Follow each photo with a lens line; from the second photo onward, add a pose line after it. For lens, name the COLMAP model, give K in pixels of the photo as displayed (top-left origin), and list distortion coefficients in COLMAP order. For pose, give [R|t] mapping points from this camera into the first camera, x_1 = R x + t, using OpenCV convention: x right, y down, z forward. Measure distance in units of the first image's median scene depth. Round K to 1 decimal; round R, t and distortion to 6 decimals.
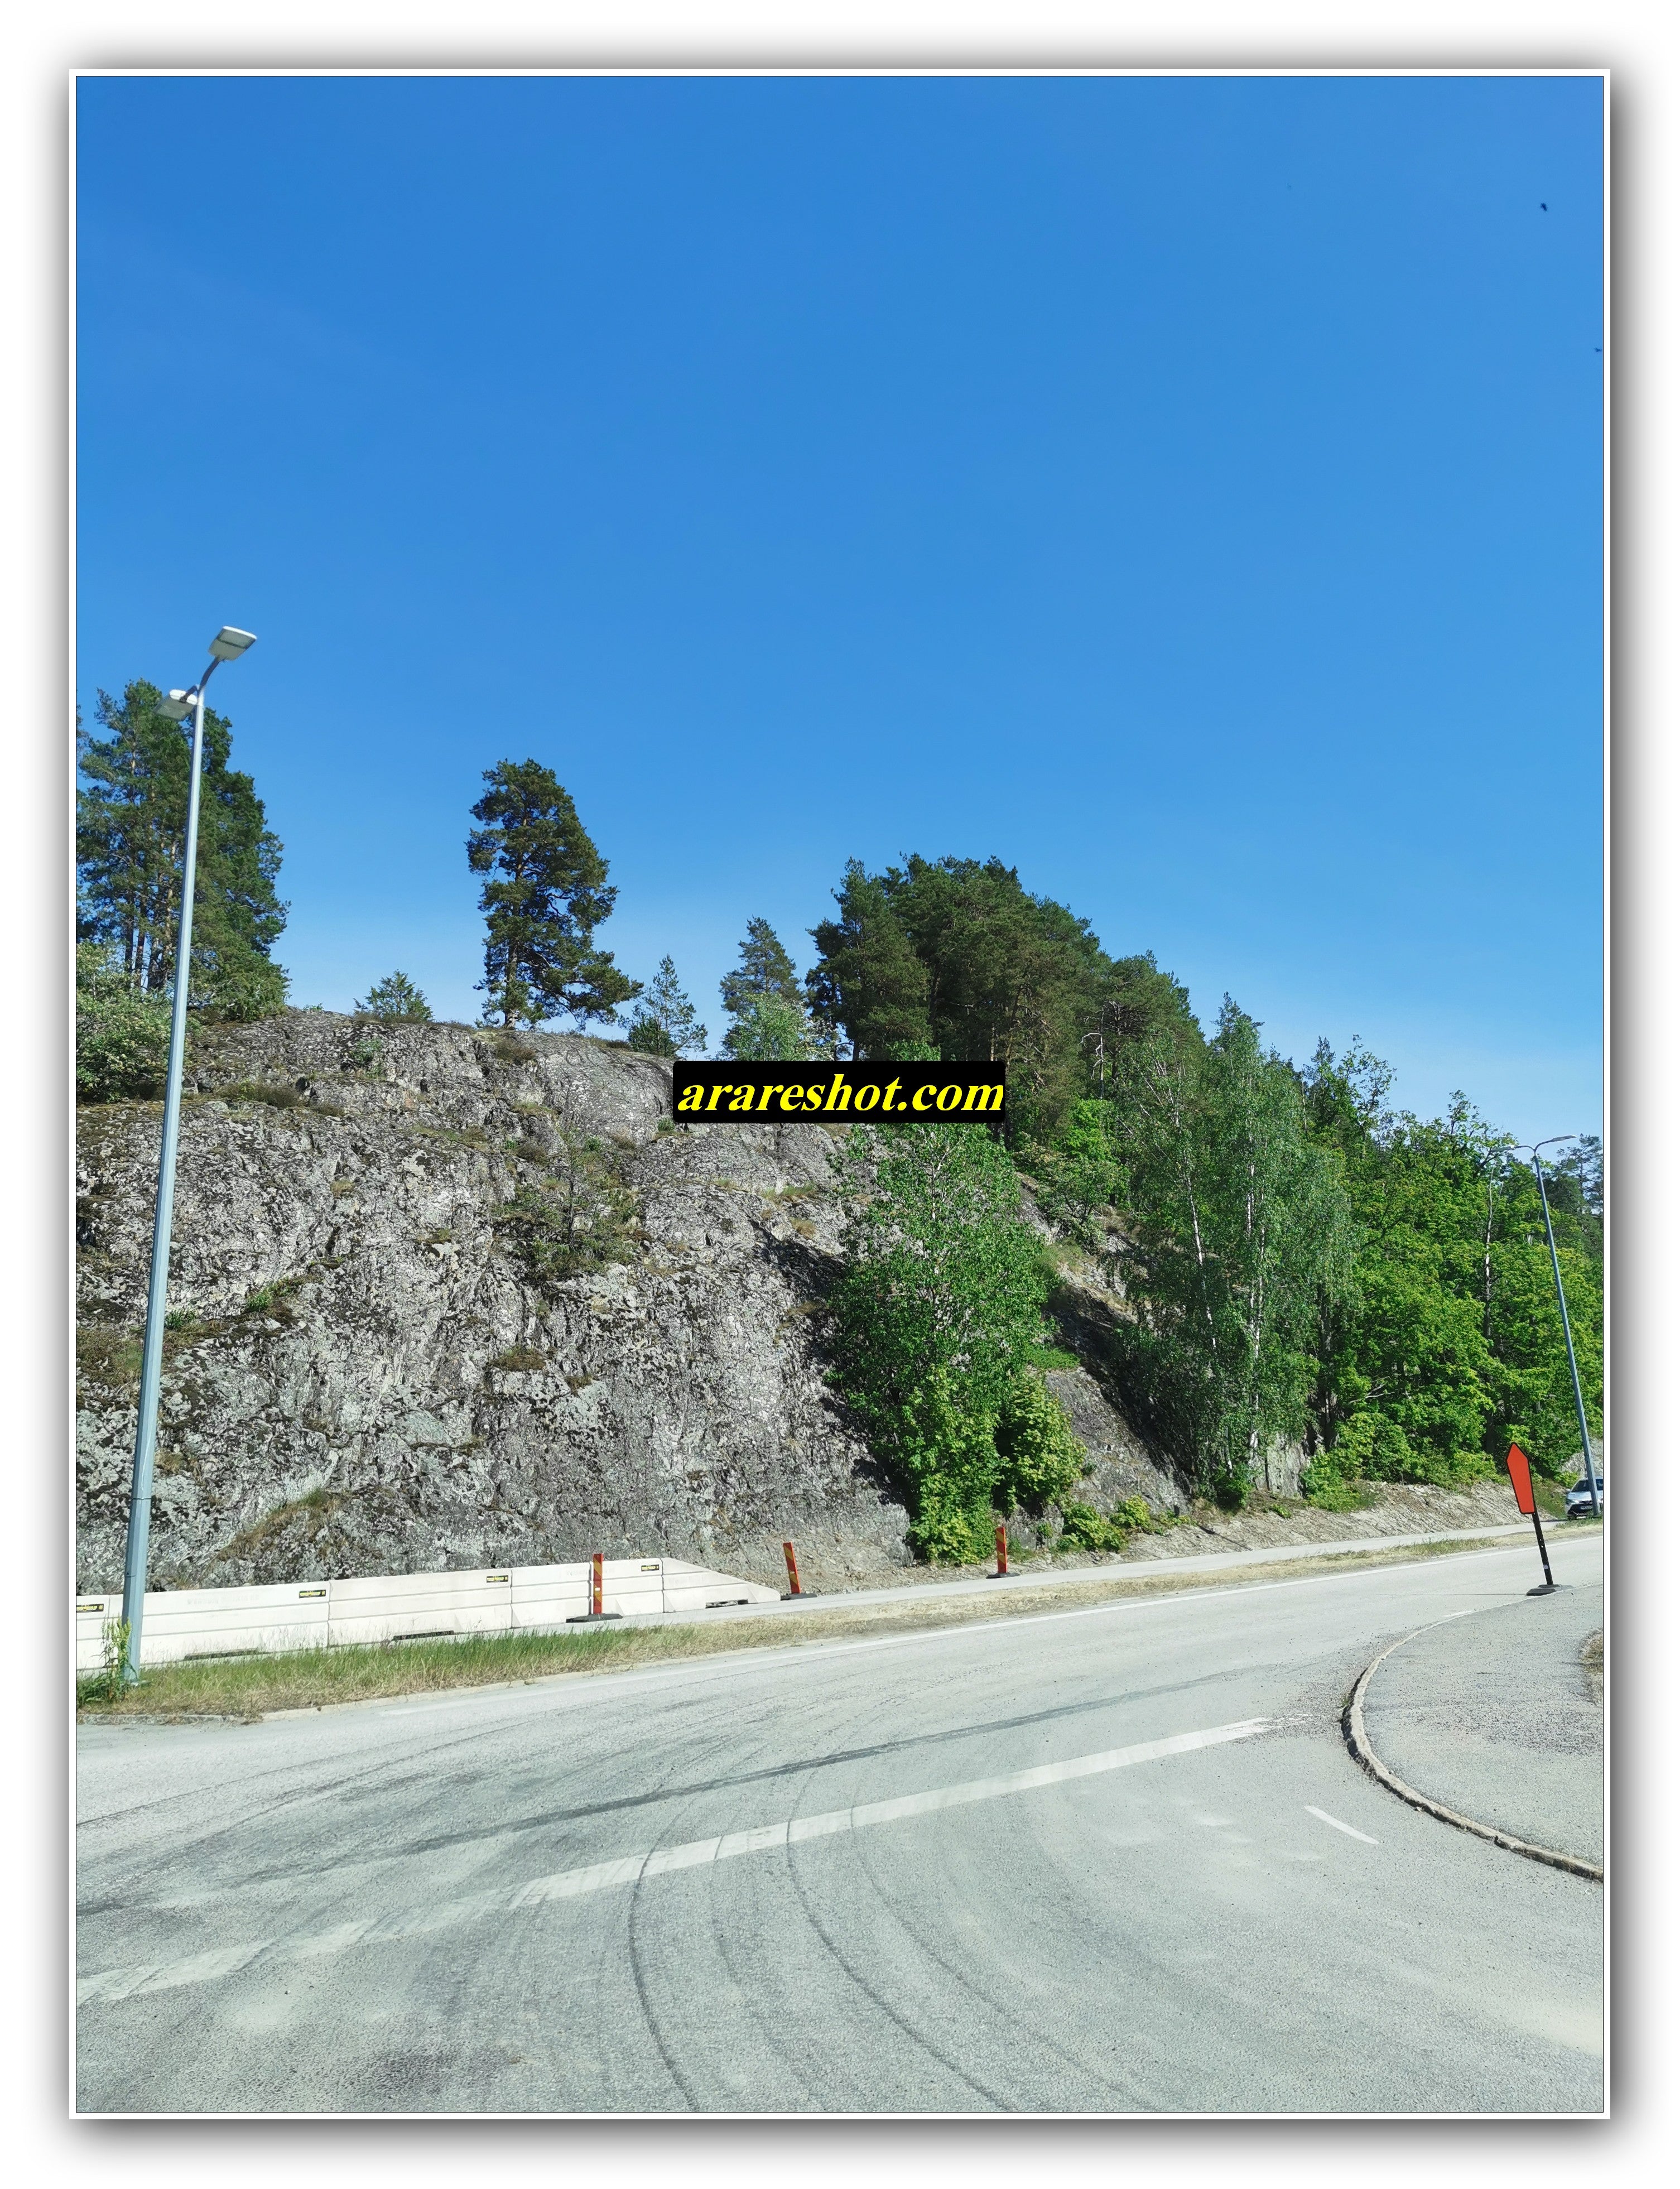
lens RADIAL K [[1555.8, 0, 772.8], [0, 1555.8, 1009.4], [0, 0, 1]] dist [0.009313, -0.000920]
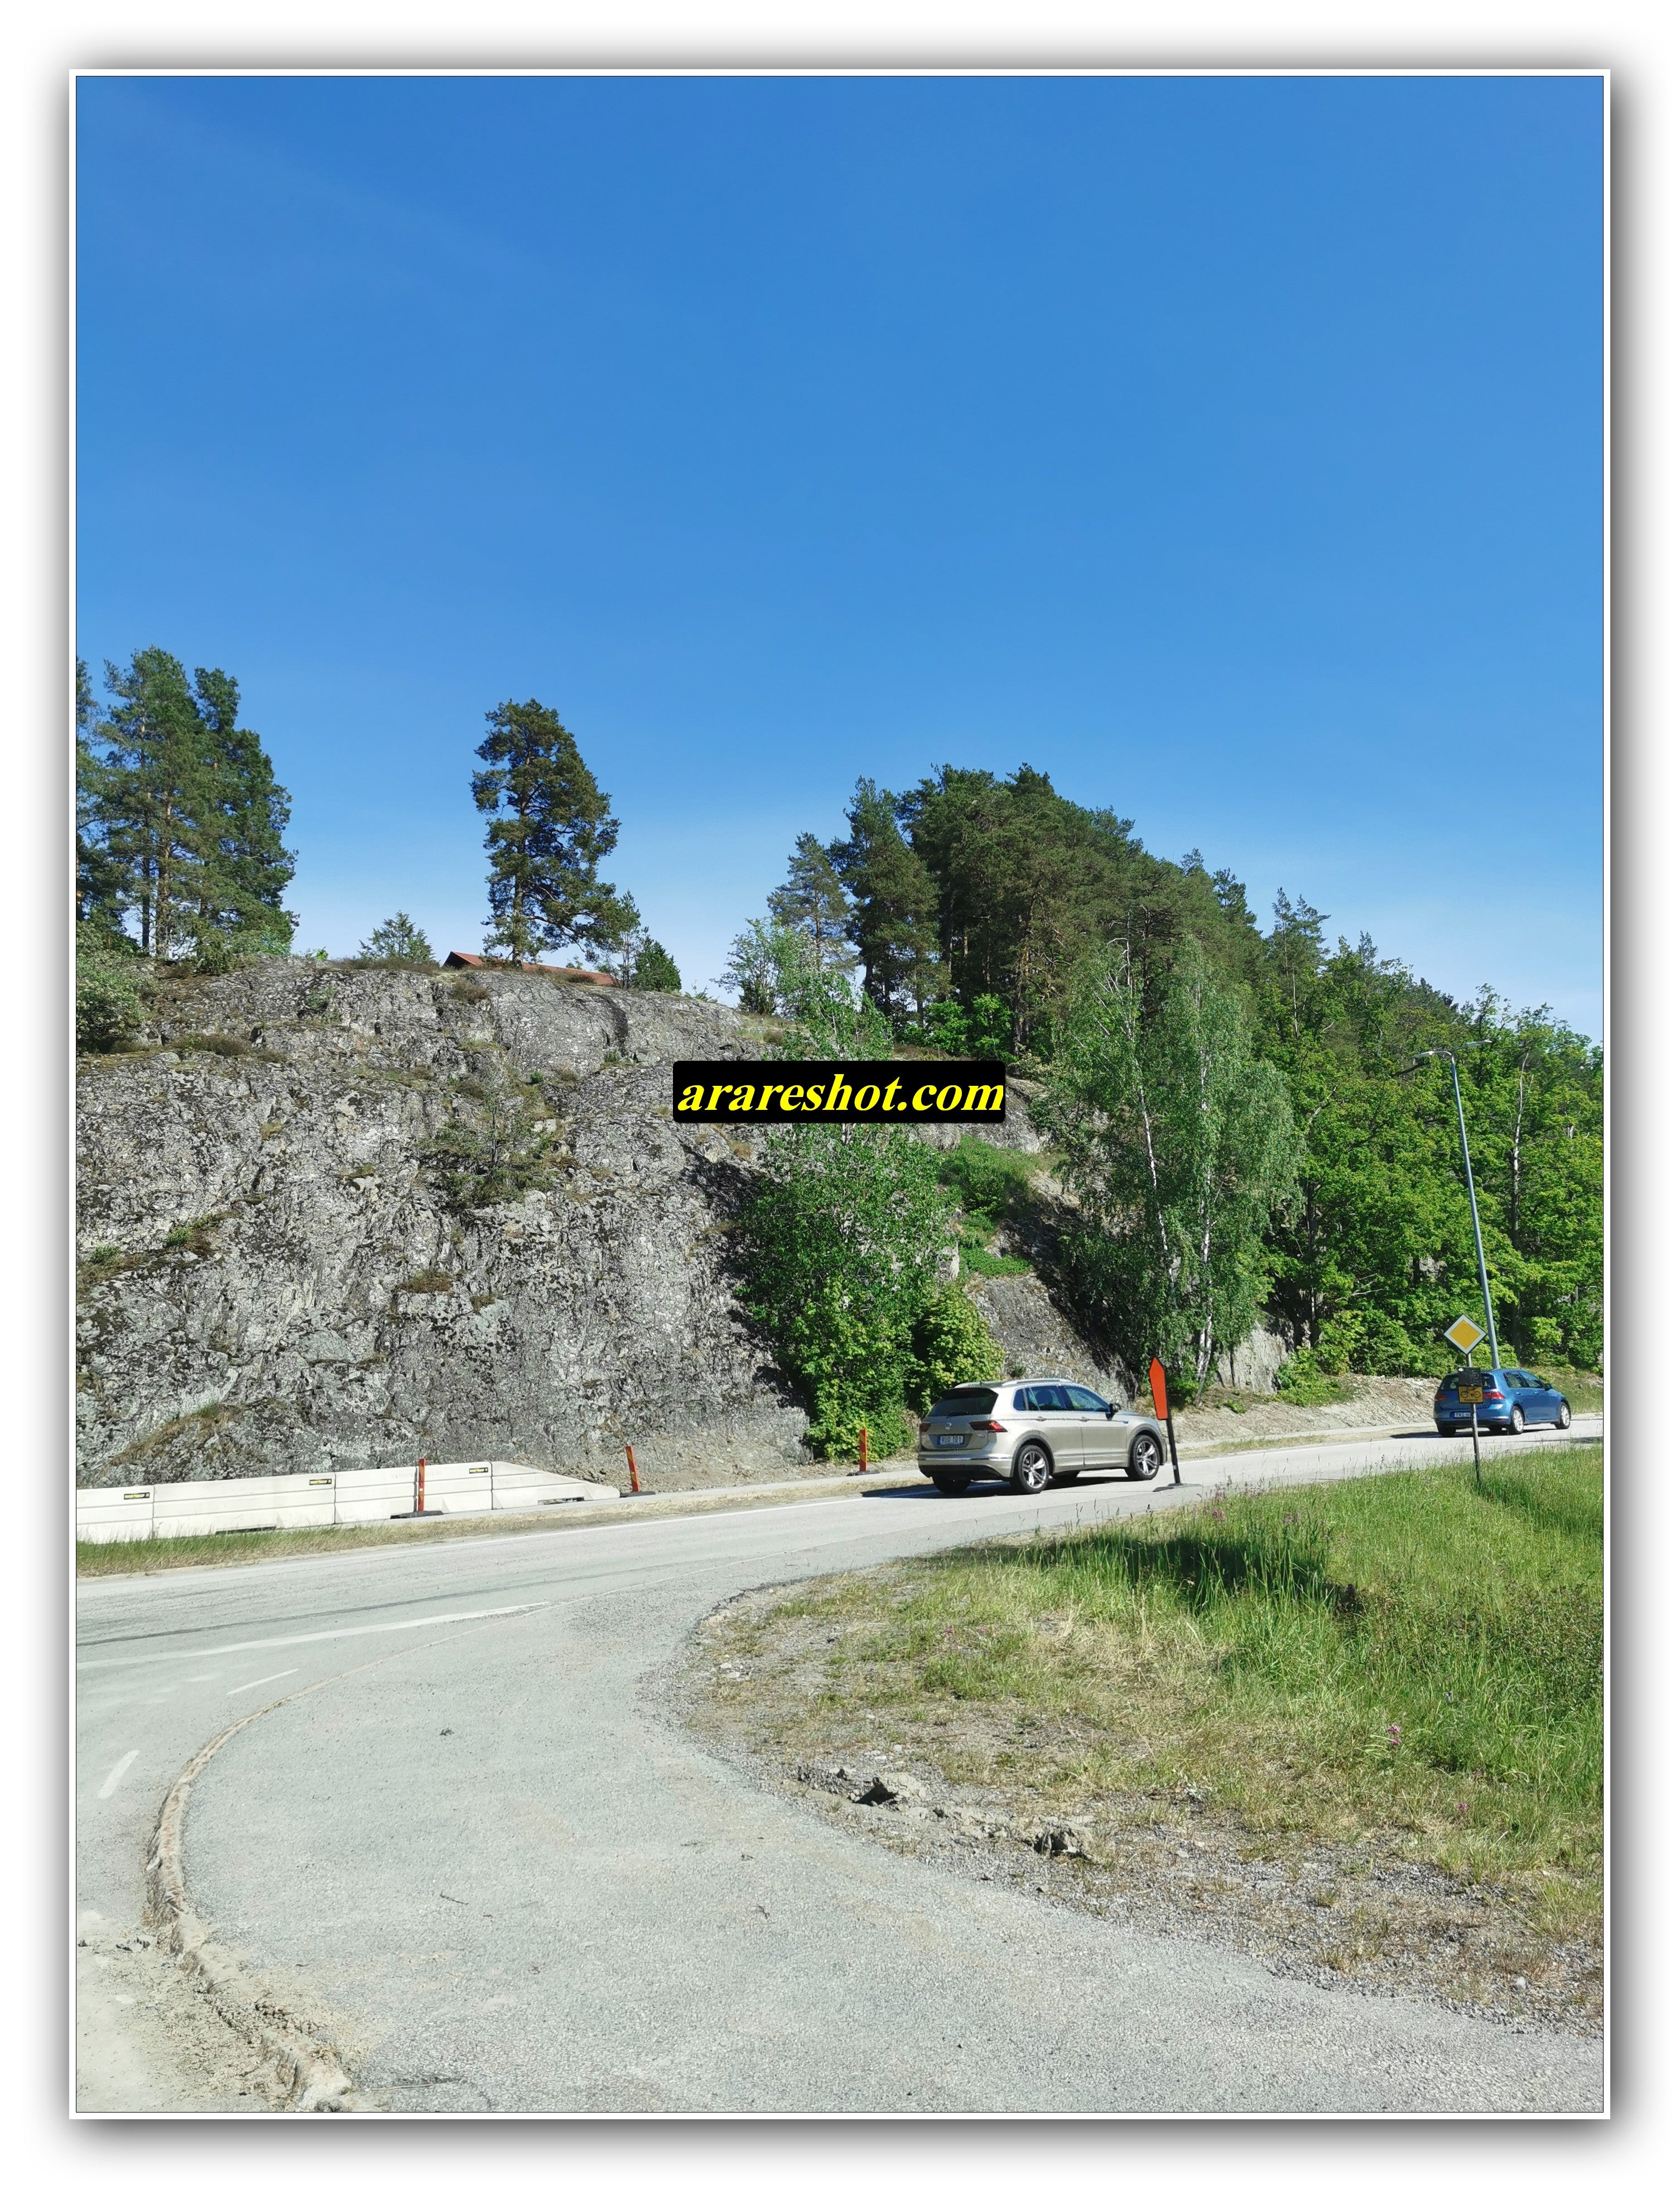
lens RADIAL K [[1555.8, 0, 772.8], [0, 1555.8, 1009.4], [0, 0, 1]] dist [0.009313, -0.000920]
pose [[0.994879, -0.032960, -0.095548, 0.173951], [0.039051, 0.997275, 0.062597, -0.023837], [0.093225, -0.066008, 0.993455, -0.050268]]
